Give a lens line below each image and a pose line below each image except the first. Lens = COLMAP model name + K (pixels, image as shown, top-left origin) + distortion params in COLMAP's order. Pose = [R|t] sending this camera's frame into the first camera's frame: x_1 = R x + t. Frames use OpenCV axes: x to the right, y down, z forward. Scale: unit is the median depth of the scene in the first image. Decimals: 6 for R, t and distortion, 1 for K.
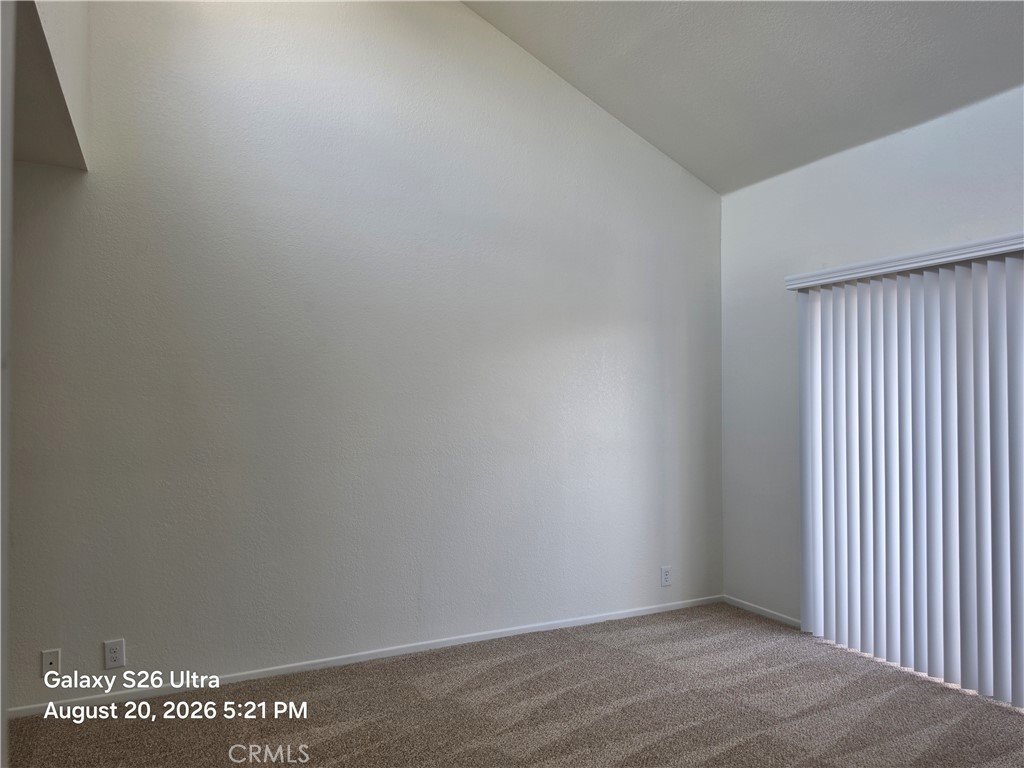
lens RADIAL K [[685.9, 0, 512.0], [0, 685.9, 384.0], [0, 0, 1]] dist [0.077281, -0.126394]
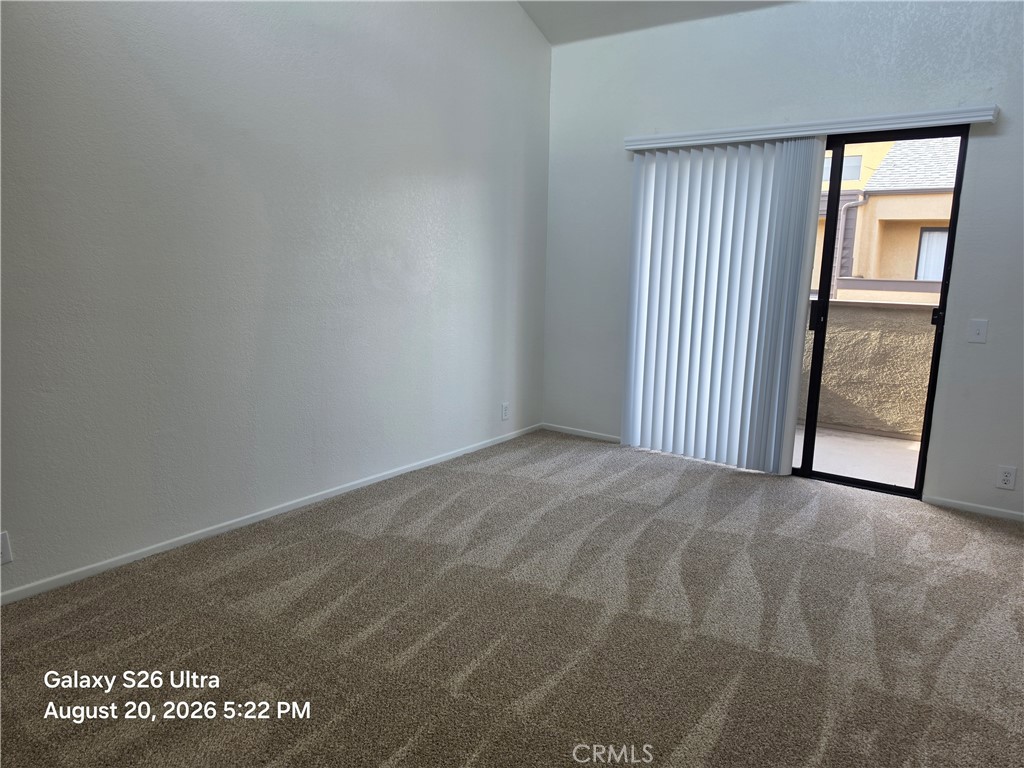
lens RADIAL K [[685.9, 0, 512.0], [0, 685.9, 384.0], [0, 0, 1]] dist [0.077281, -0.126394]
pose [[0.900236, -0.065164, 0.430499, -0.304247], [-0.028622, 0.977741, 0.207853, 0.005284], [-0.434461, -0.199438, 0.878333, 0.037999]]
